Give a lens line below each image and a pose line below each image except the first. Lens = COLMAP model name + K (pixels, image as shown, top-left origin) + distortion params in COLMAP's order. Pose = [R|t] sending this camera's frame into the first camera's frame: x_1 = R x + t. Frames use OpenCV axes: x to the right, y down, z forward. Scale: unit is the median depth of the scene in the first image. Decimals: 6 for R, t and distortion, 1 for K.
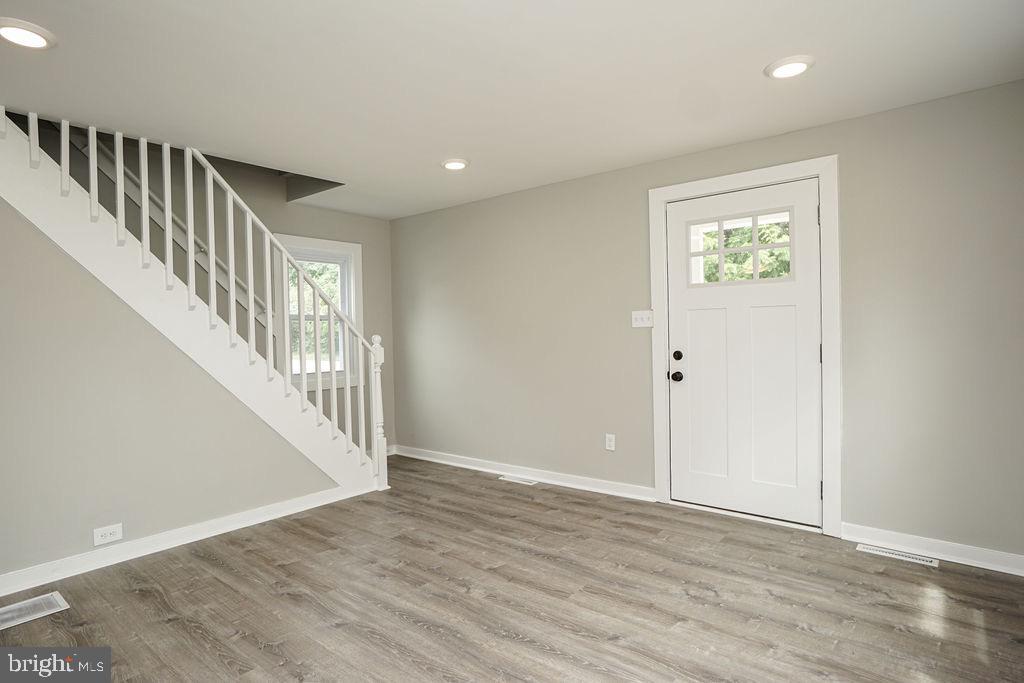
lens RADIAL K [[542.0, 0, 513.0], [0, 542.0, 339.5], [0, 0, 1]] dist [-0.002240, -0.000528]
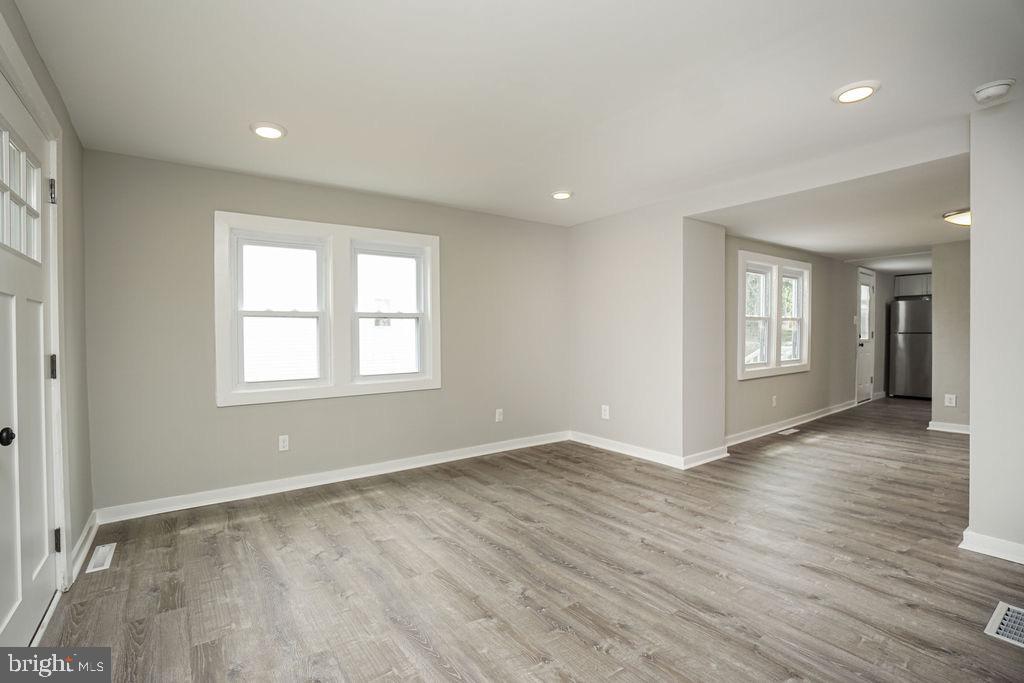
lens RADIAL K [[455.0, 0, 510.9], [0, 455.0, 340.2], [0, 0, 1]] dist [-0.000242, -0.000149]
pose [[-0.967040, 0.020891, 0.253767, -0.278513], [0.027282, 0.999392, 0.021690, -0.002319], [-0.253160, 0.027898, -0.967022, 1.798549]]
